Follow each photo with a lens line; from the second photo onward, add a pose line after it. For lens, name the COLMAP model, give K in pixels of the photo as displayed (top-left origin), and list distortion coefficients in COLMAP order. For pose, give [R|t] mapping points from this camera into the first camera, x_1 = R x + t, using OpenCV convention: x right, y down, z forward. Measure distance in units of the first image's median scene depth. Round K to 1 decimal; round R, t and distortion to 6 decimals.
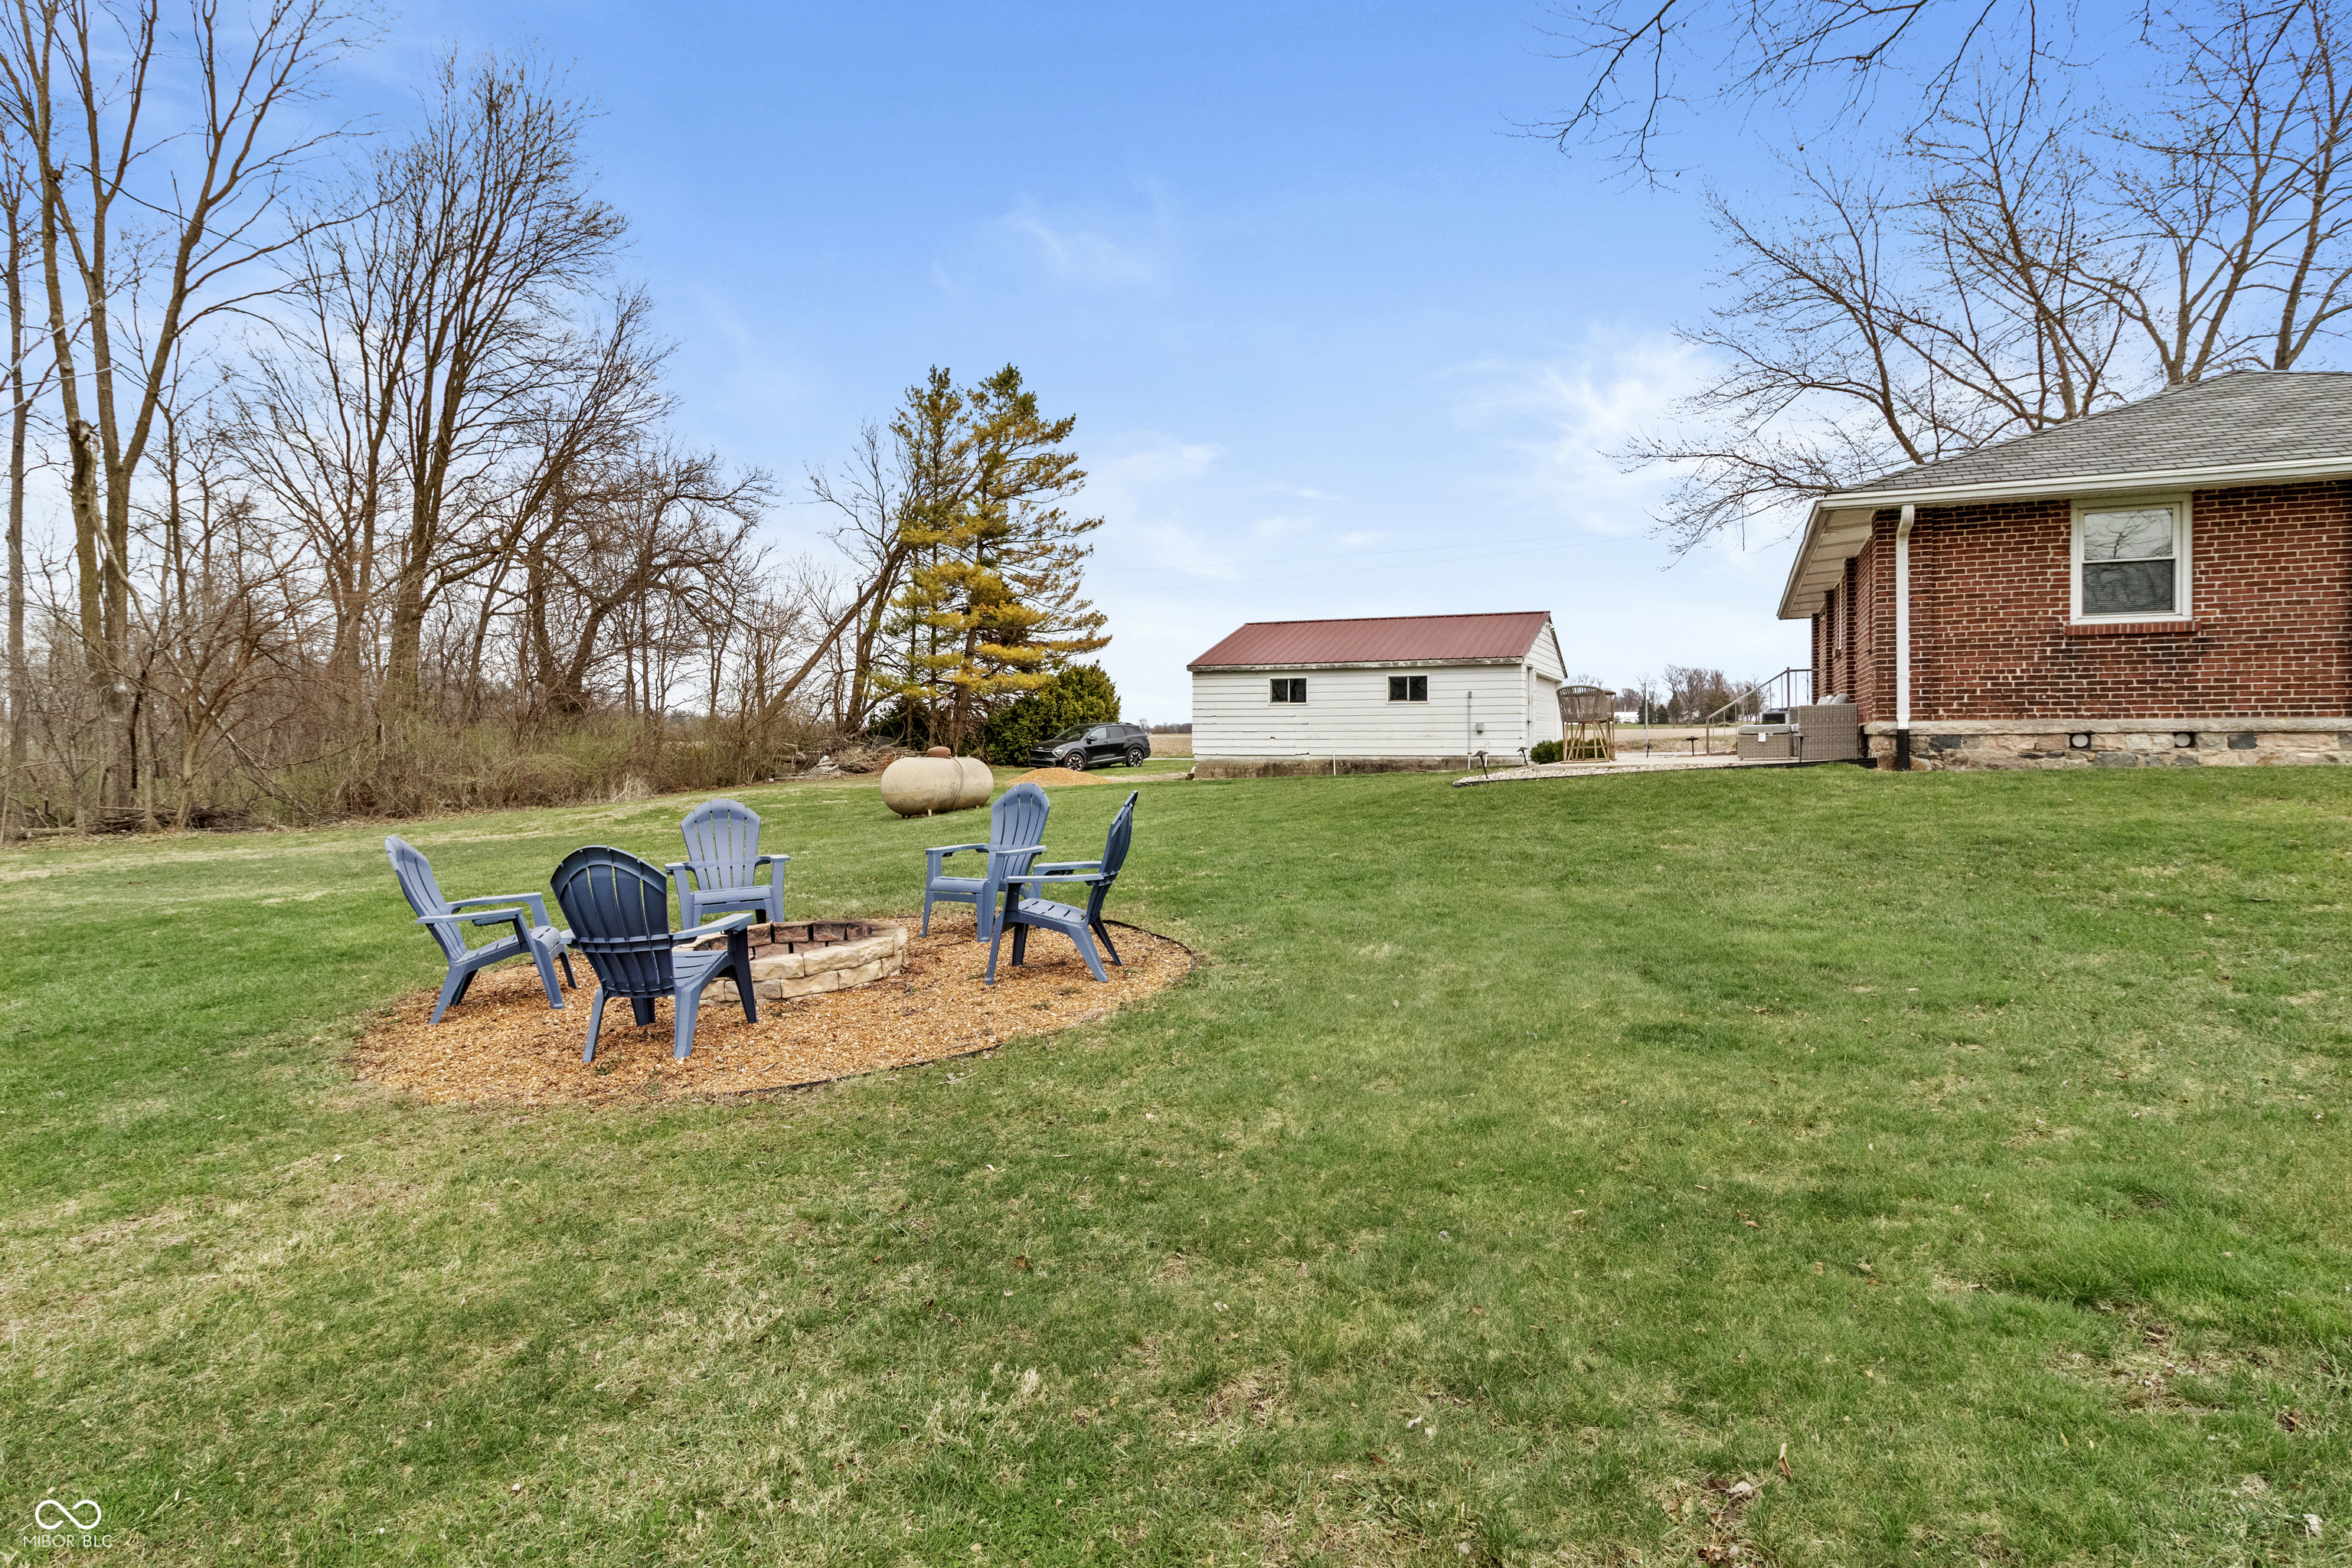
lens RADIAL K [[1259.7, 0, 1171.1], [0, 1259.7, 796.9], [0, 0, 1]] dist [0.019570, -0.000281]
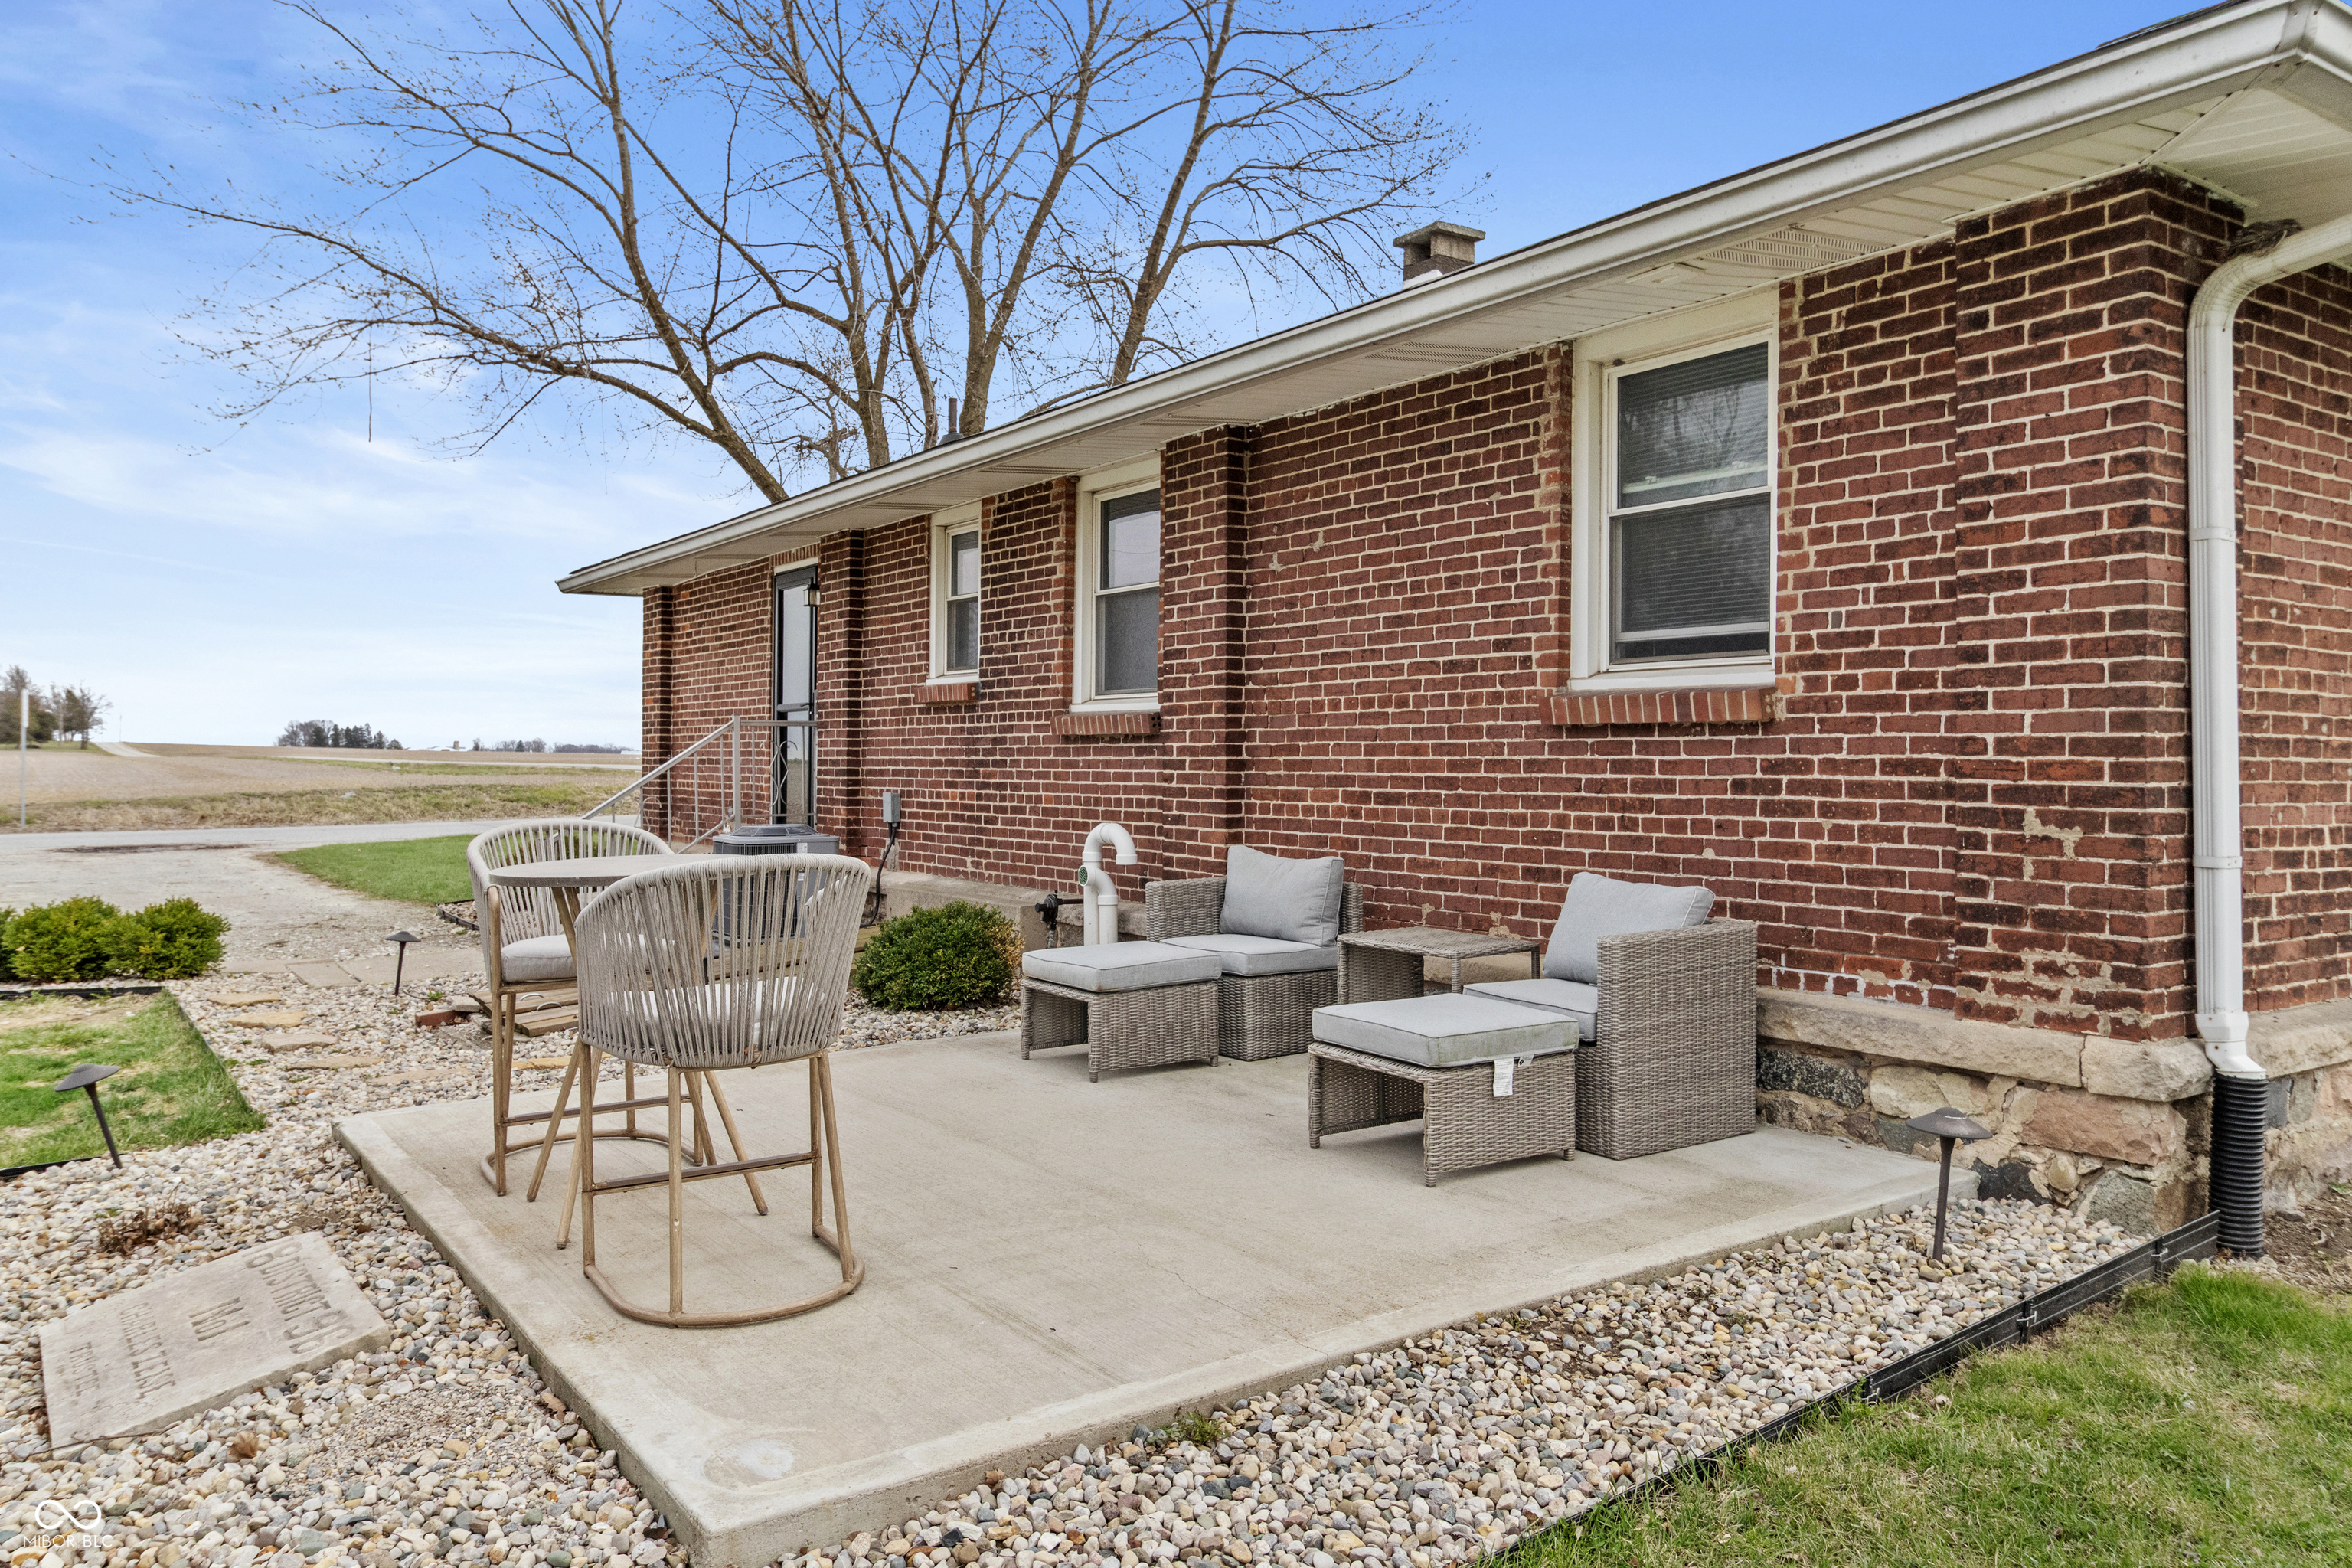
lens RADIAL K [[1644.8, 0, 1174.3], [0, 1644.8, 778.6], [0, 0, 1]] dist [0.003381, -0.000418]
pose [[0.507793, 0.021206, 0.861218, 0.074395], [0.017335, 0.999243, -0.034825, -0.031482], [-0.861305, 0.032613, 0.507041, 0.285700]]
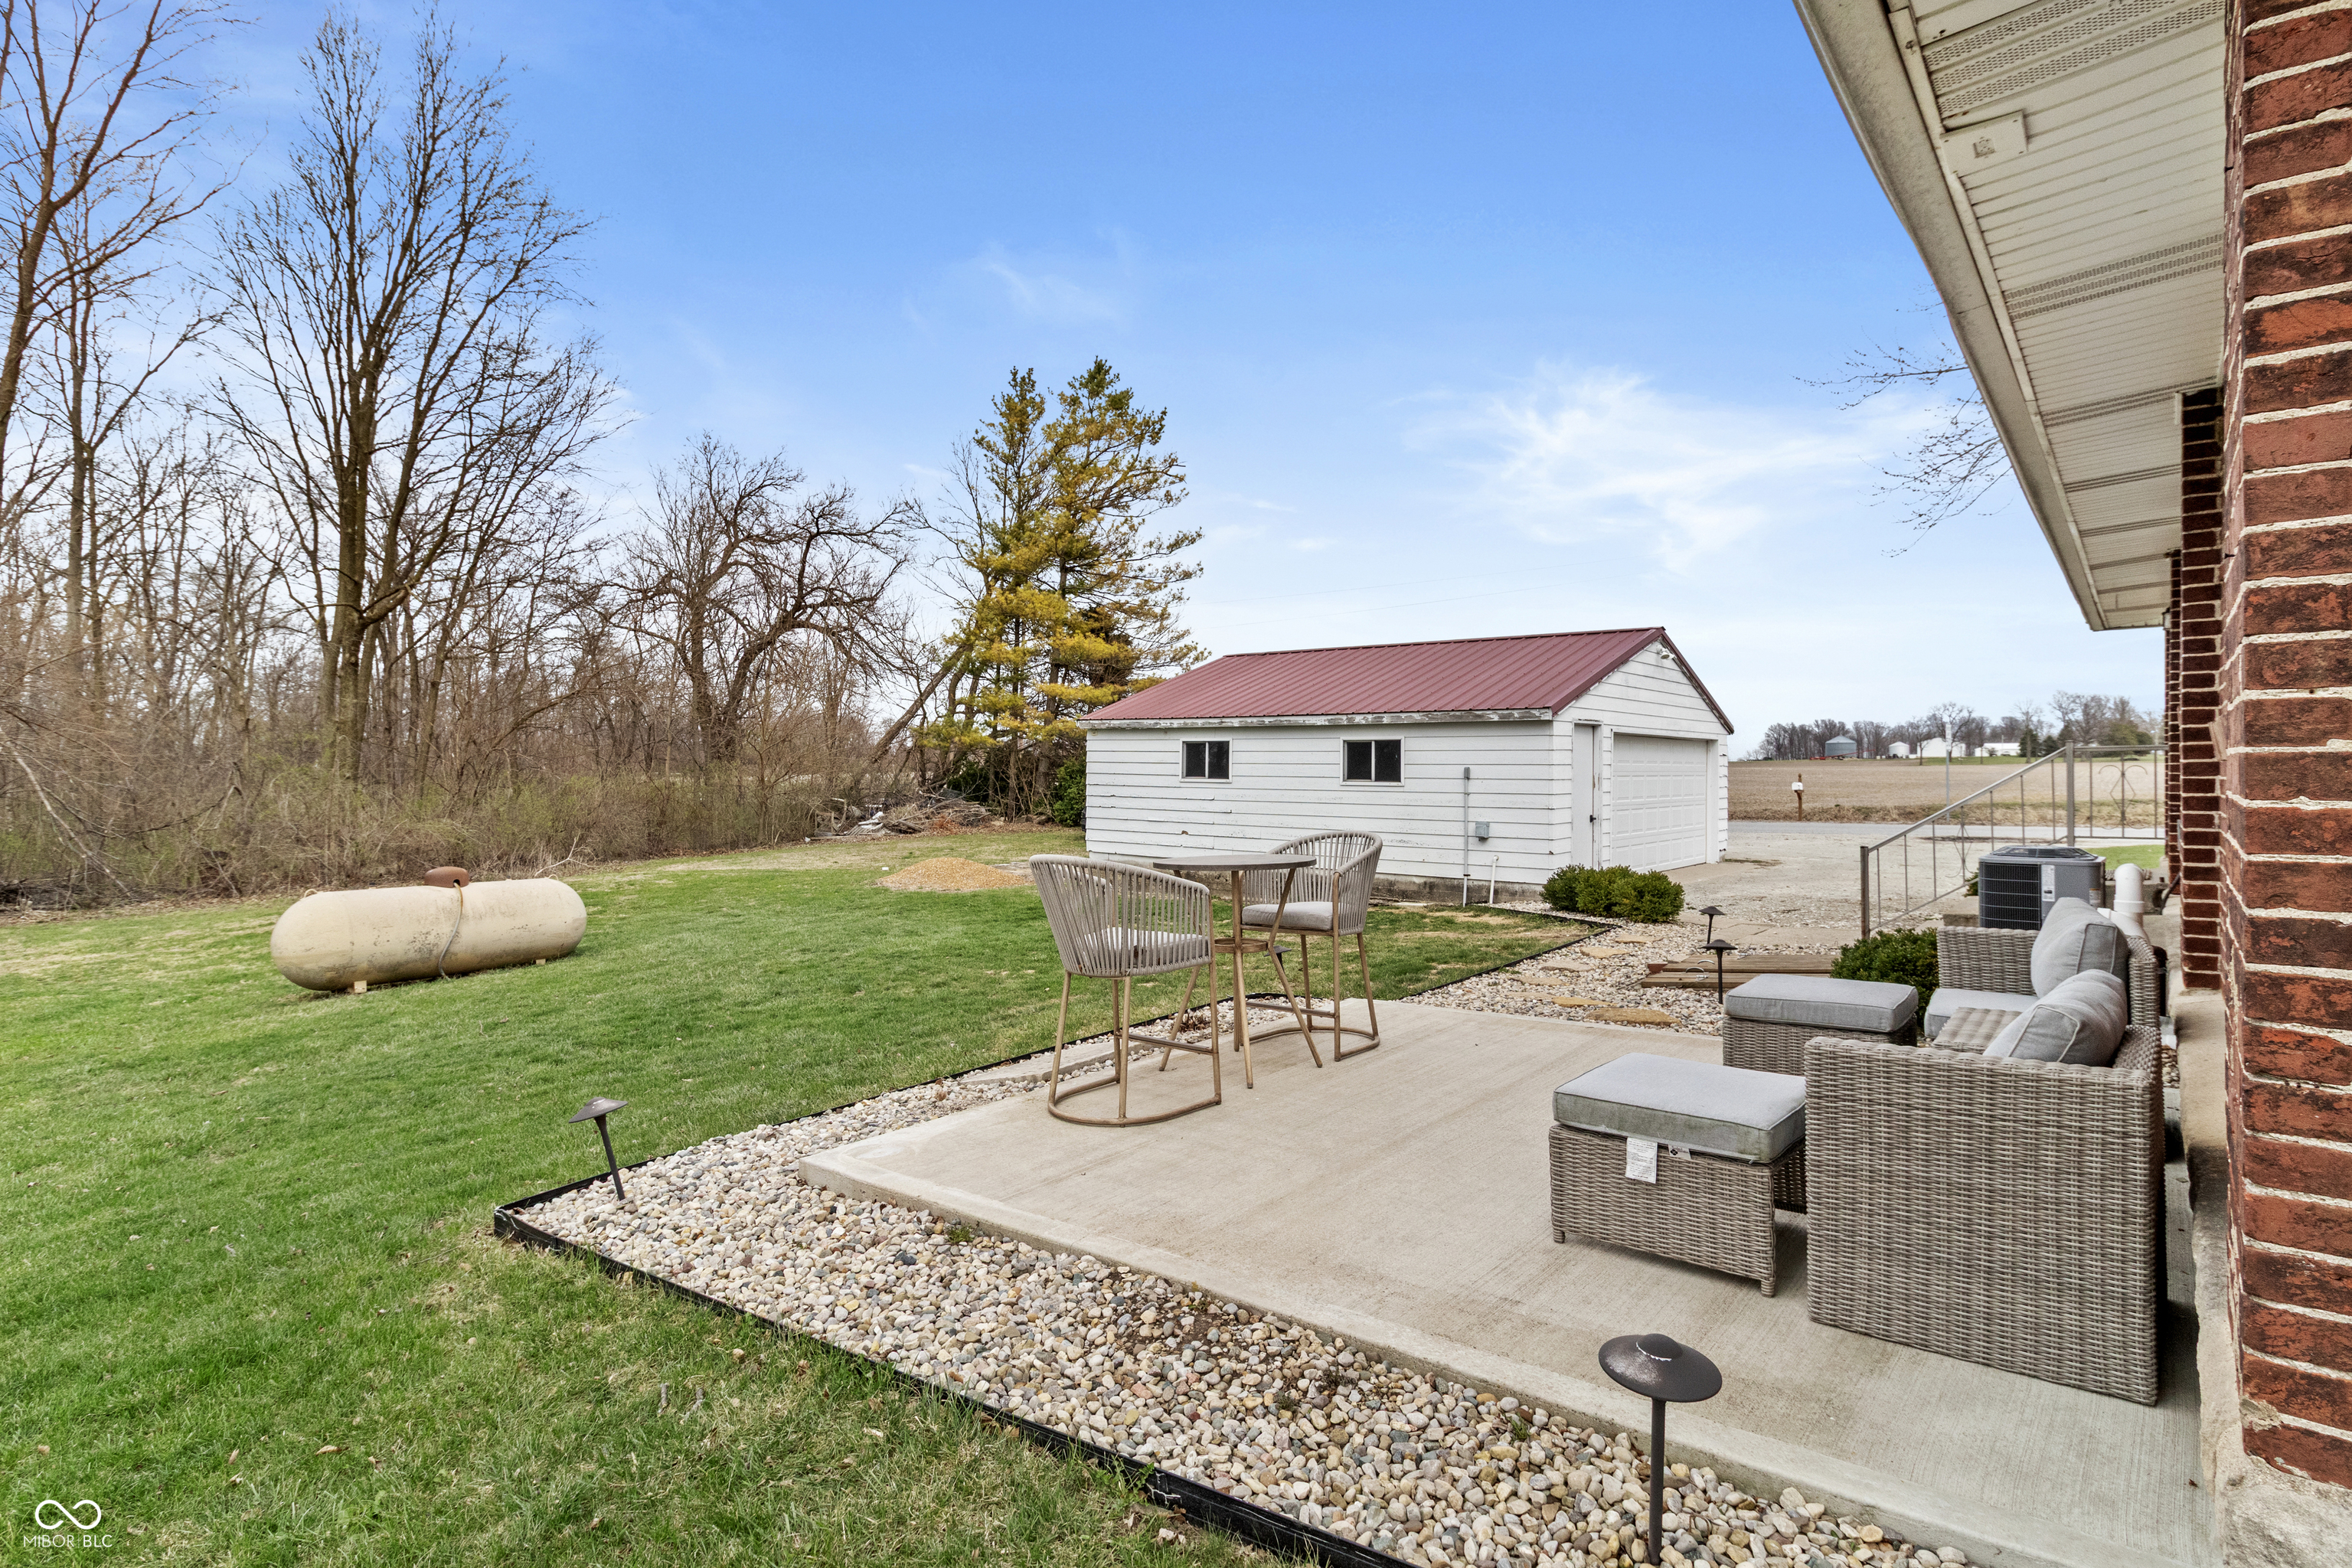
lens RADIAL K [[1180.1, 0, 1178.2], [0, 1180.1, 779.1], [0, 0, 1]] dist [0.015334, 0.000582]
pose [[0.964462, 0.011958, -0.263951, 0.145007], [-0.020608, 0.999337, -0.030027, -0.034355], [0.263417, 0.034400, 0.964069, 0.256331]]
